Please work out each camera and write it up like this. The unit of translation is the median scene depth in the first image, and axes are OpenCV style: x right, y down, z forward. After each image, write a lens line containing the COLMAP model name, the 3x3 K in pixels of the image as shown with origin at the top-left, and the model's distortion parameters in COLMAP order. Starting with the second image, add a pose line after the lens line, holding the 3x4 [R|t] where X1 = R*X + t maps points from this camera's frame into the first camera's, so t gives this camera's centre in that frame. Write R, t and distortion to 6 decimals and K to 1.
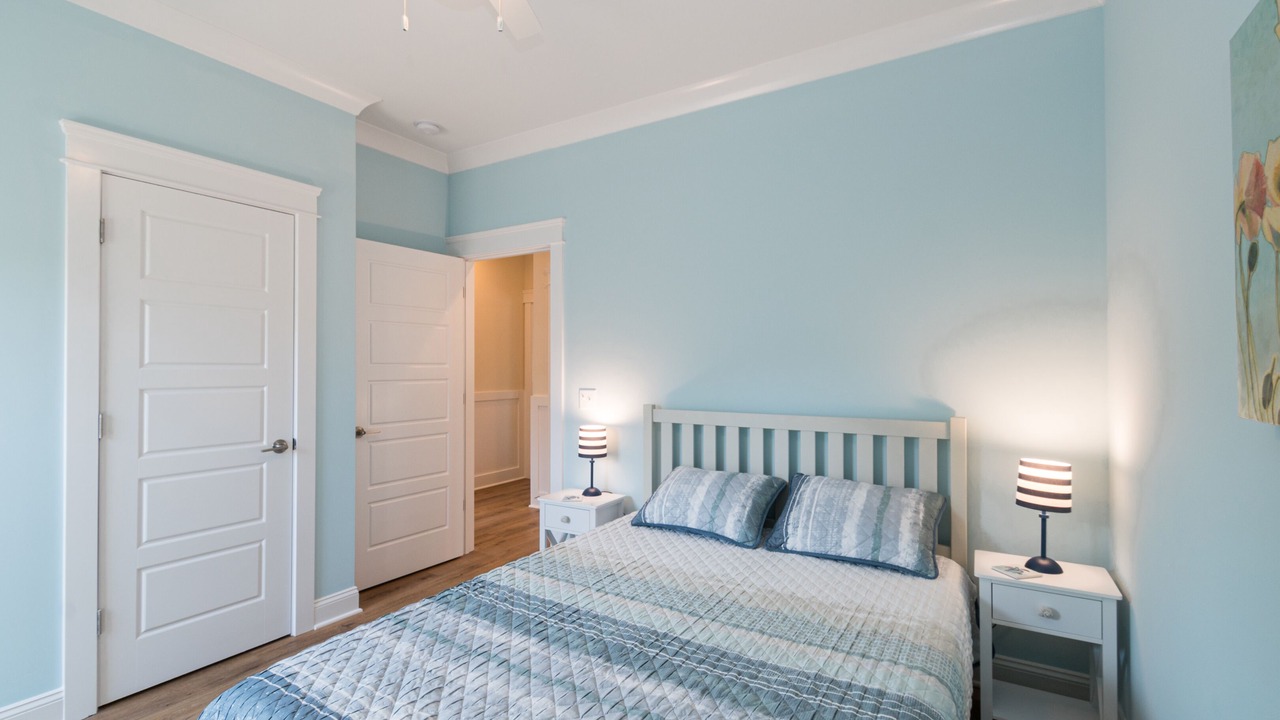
lens RADIAL K [[568.4, 0, 647.0], [0, 568.4, 363.6], [0, 0, 1]] dist [0.002631, -0.008393]
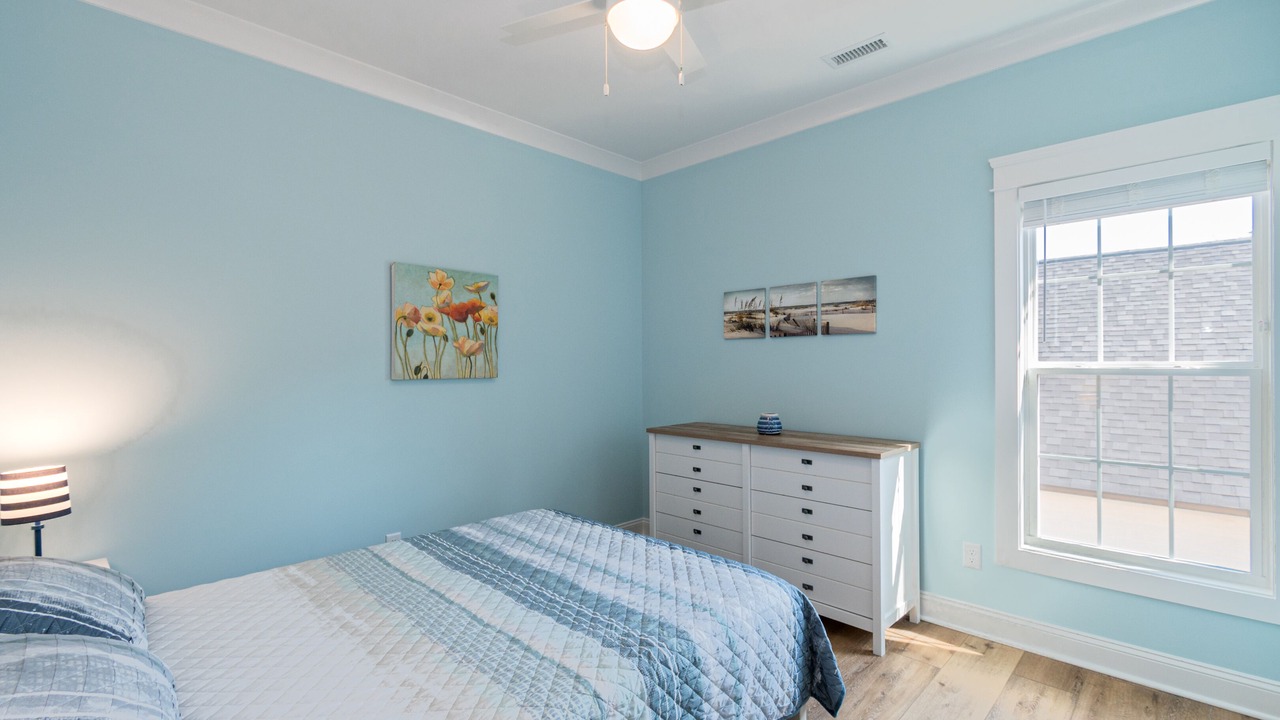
lens RADIAL K [[568.4, 0, 647.0], [0, 568.4, 363.6], [0, 0, 1]] dist [0.002631, -0.008393]
pose [[-0.975560, 0.001899, 0.219723, -0.414814], [-0.002722, 0.999781, -0.020726, 0.013978], [-0.219715, -0.020818, -0.975342, 1.502121]]
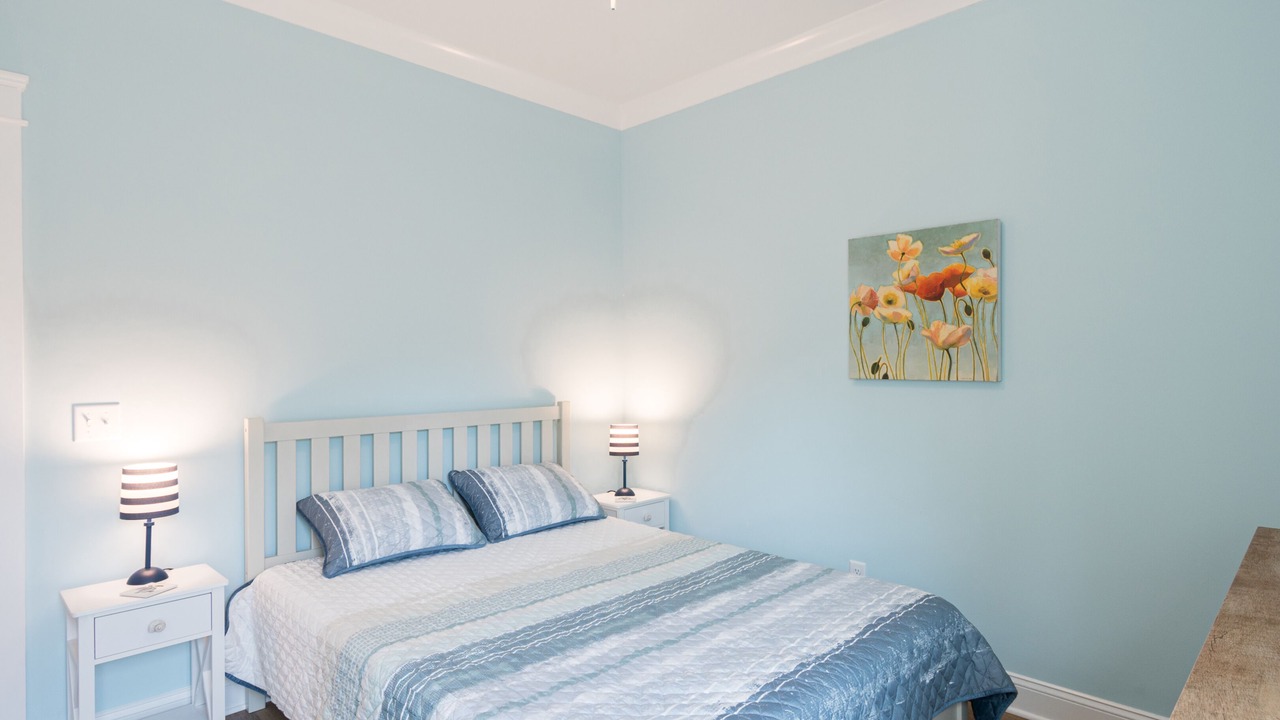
lens RADIAL K [[673.3, 0, 640.0], [0, 673.3, 360.0], [0, 0, 1]] dist [0.002301, 0.000640]
pose [[0.239475, -0.006555, 0.970880, -0.916163], [-0.011804, 0.999884, 0.009663, -0.017997], [-0.970831, -0.013775, 0.239370, 0.459634]]
